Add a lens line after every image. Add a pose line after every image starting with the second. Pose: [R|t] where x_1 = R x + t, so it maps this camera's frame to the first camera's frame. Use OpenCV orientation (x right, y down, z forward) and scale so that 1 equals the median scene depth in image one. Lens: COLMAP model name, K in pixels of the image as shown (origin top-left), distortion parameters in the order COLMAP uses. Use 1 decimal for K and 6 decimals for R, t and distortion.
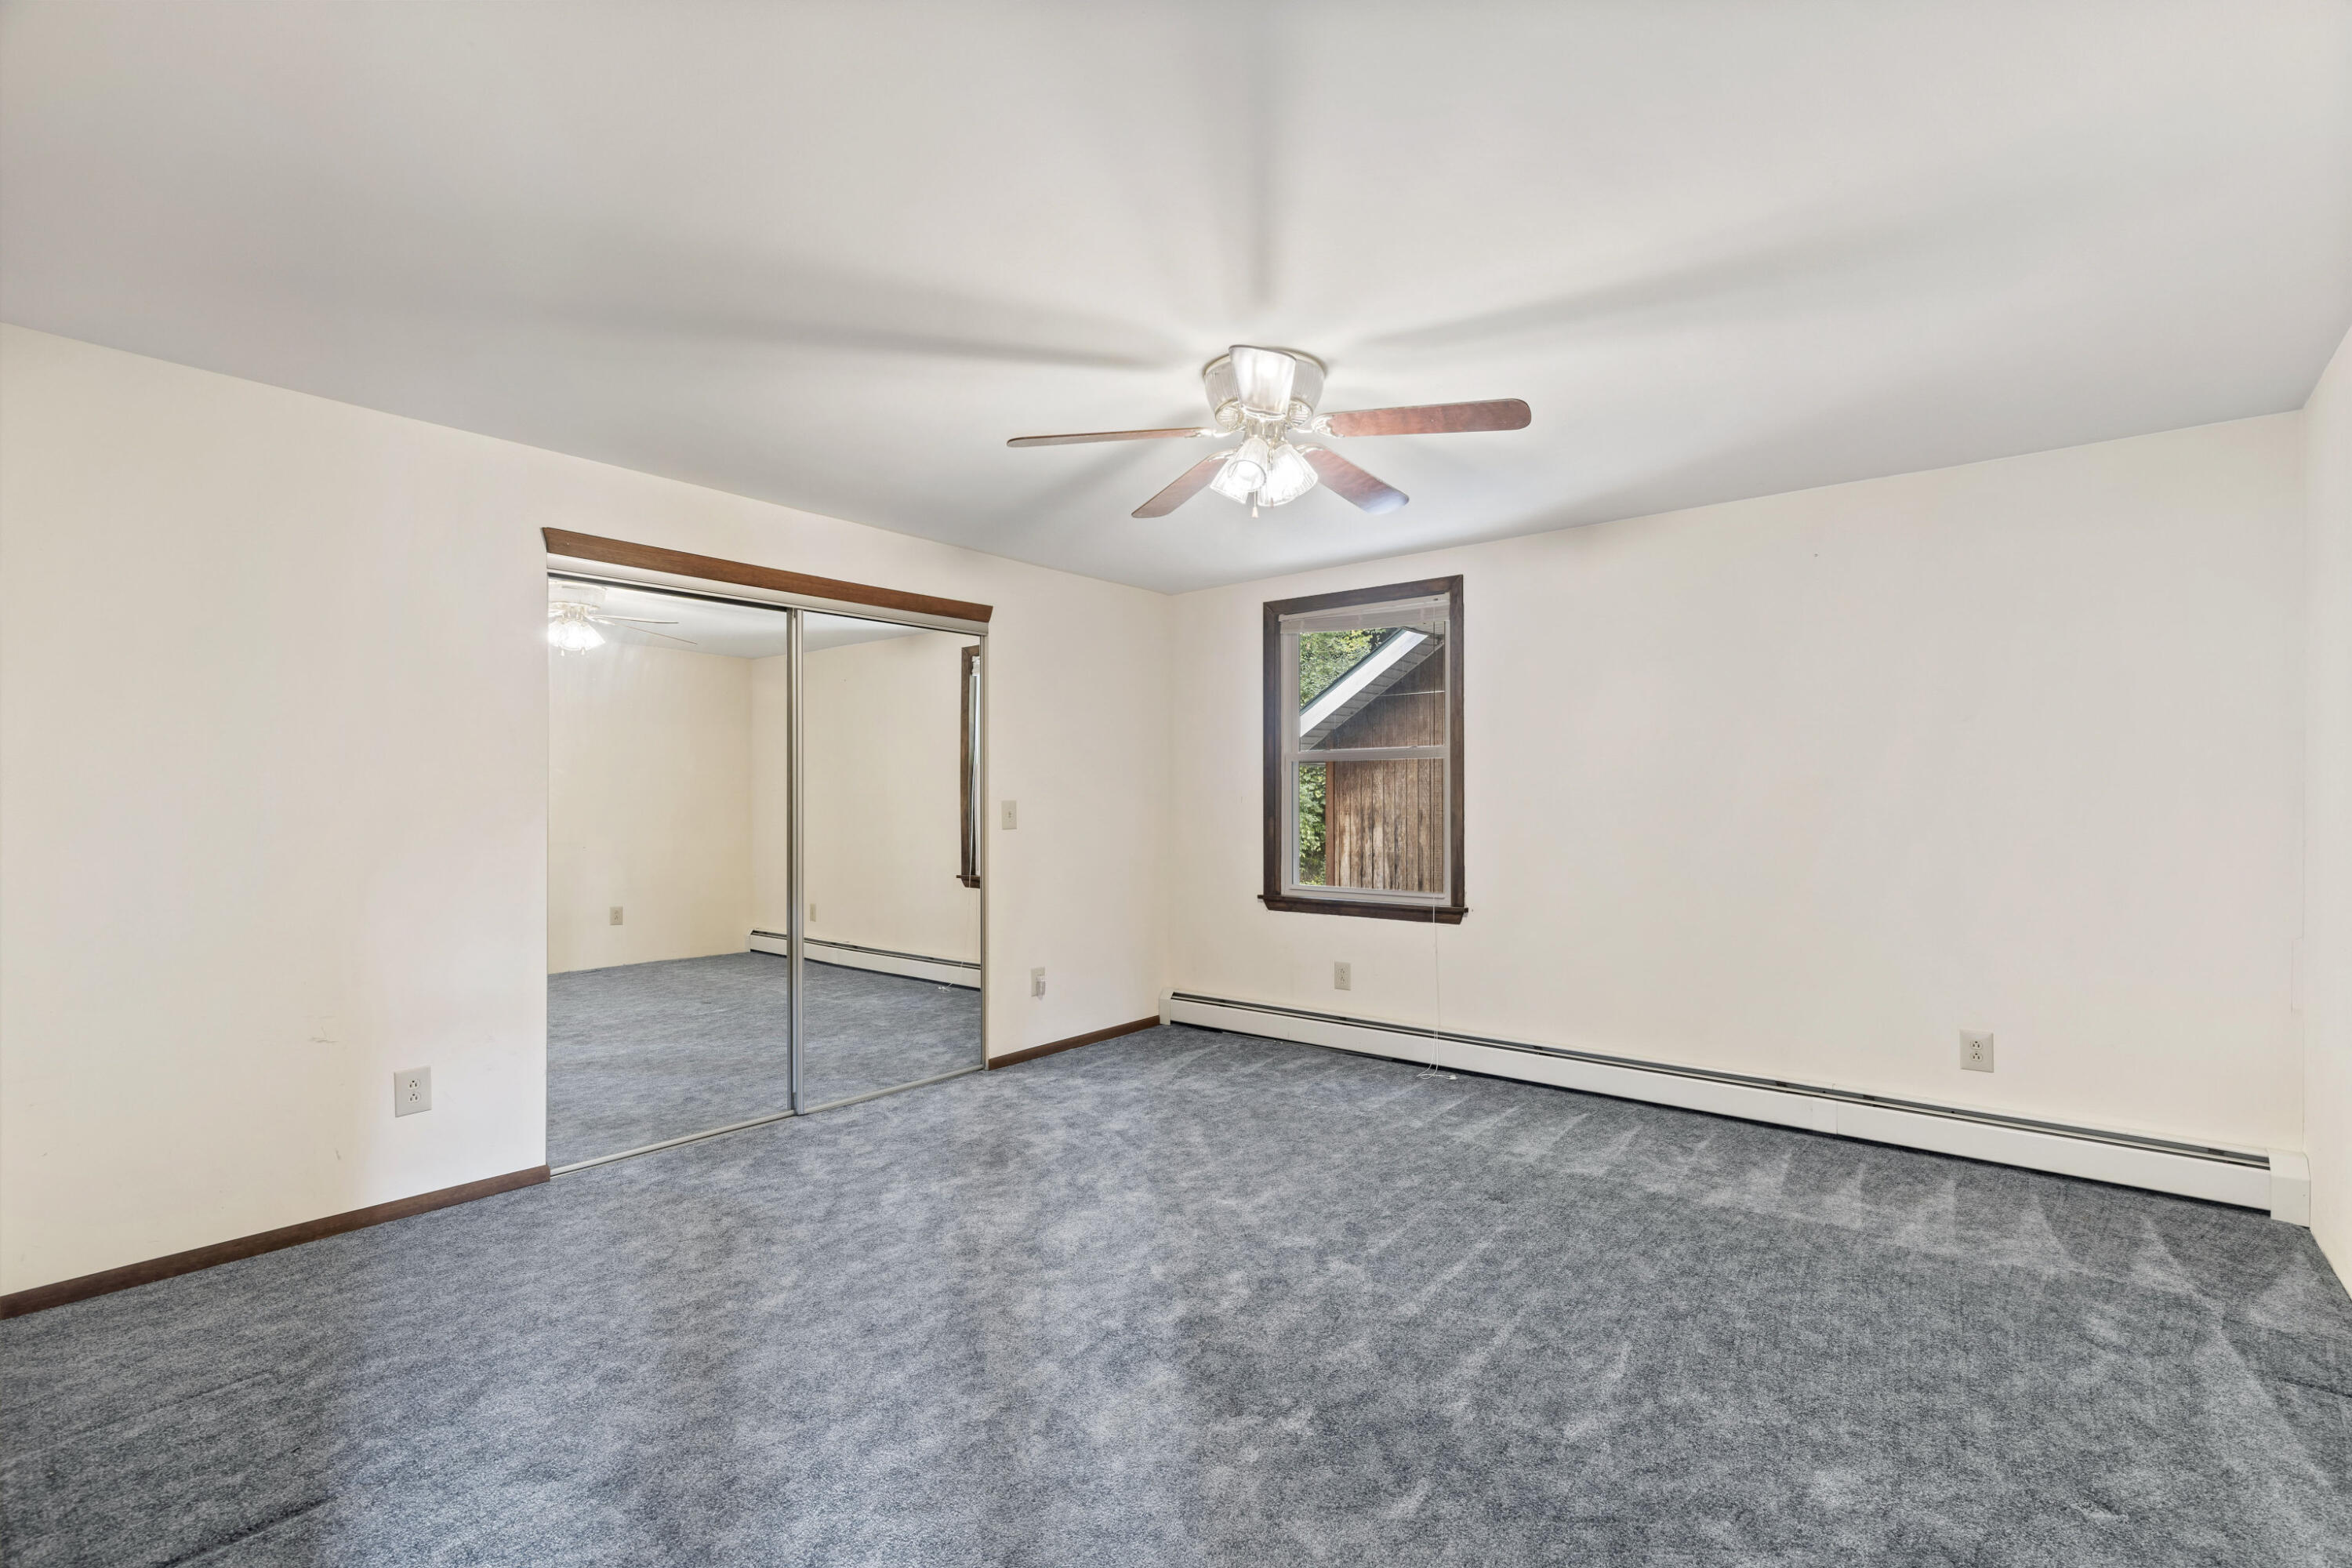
lens RADIAL K [[1076.2, 0, 1176.0], [0, 1076.2, 784.0], [0, 0, 1]] dist [0.003472, 0.000574]
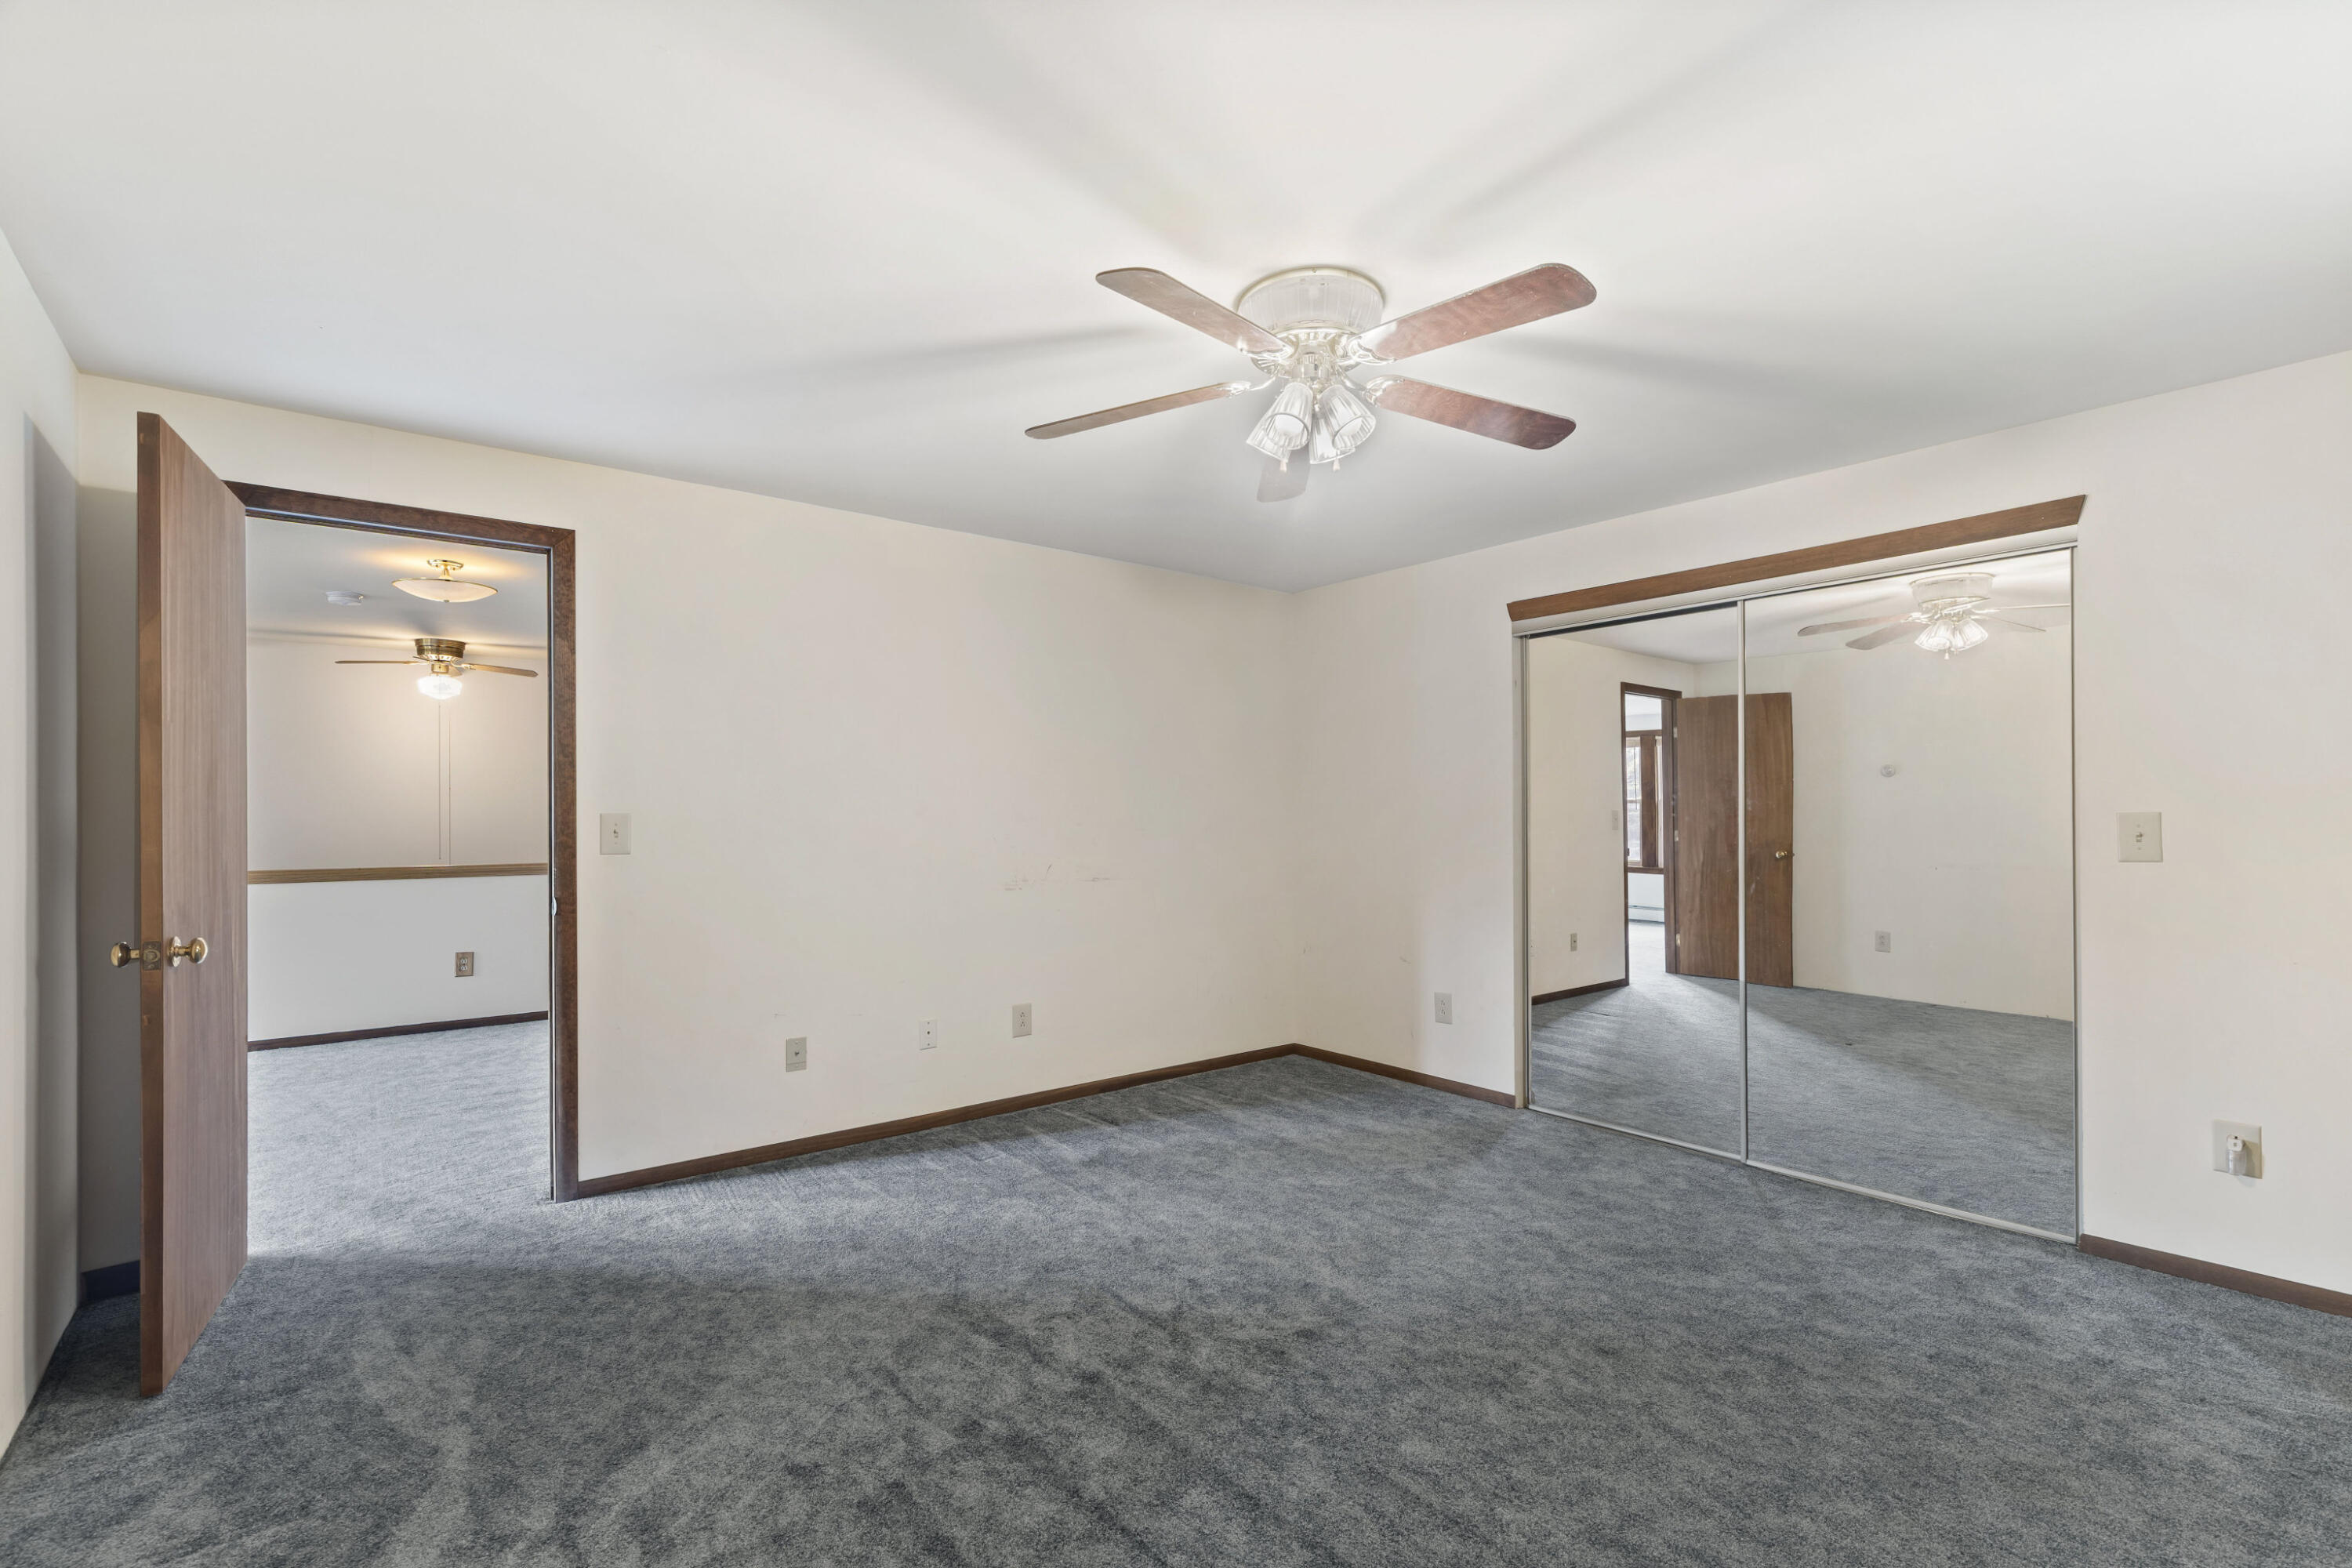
lens RADIAL K [[1076.2, 0, 1176.0], [0, 1076.2, 784.0], [0, 0, 1]] dist [0.003472, 0.000574]
pose [[-0.198440, -0.025984, -0.979769, 0.614785], [0.009260, 0.999554, -0.028384, 0.017903], [0.980069, -0.014705, -0.198111, 0.724937]]
